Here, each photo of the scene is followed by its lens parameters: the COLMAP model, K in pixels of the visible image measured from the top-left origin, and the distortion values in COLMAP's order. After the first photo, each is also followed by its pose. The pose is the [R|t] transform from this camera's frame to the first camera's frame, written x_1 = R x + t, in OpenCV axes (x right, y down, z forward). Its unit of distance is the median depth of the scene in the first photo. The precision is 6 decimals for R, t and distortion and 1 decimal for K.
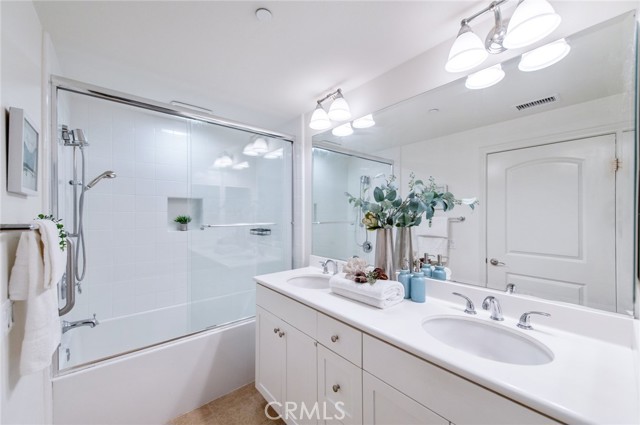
lens RADIAL K [[251.8, 0, 322.2], [0, 251.8, 211.1], [0, 0, 1]] dist [0.009241, -0.000224]
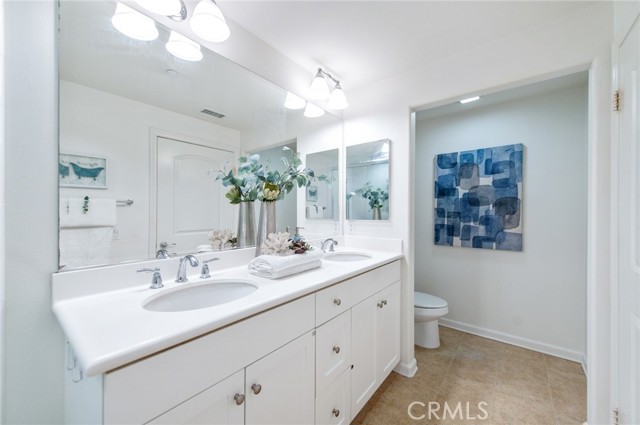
lens RADIAL K [[243.8, 0, 320.0], [0, 243.8, 212.5], [0, 0, 1]] dist [0.017600, 0.000194]
pose [[-0.220450, -0.002459, 0.975395, -0.648271], [-0.005638, 0.999983, 0.001247, 0.099297], [-0.975382, -0.005224, -0.220460, 0.918596]]
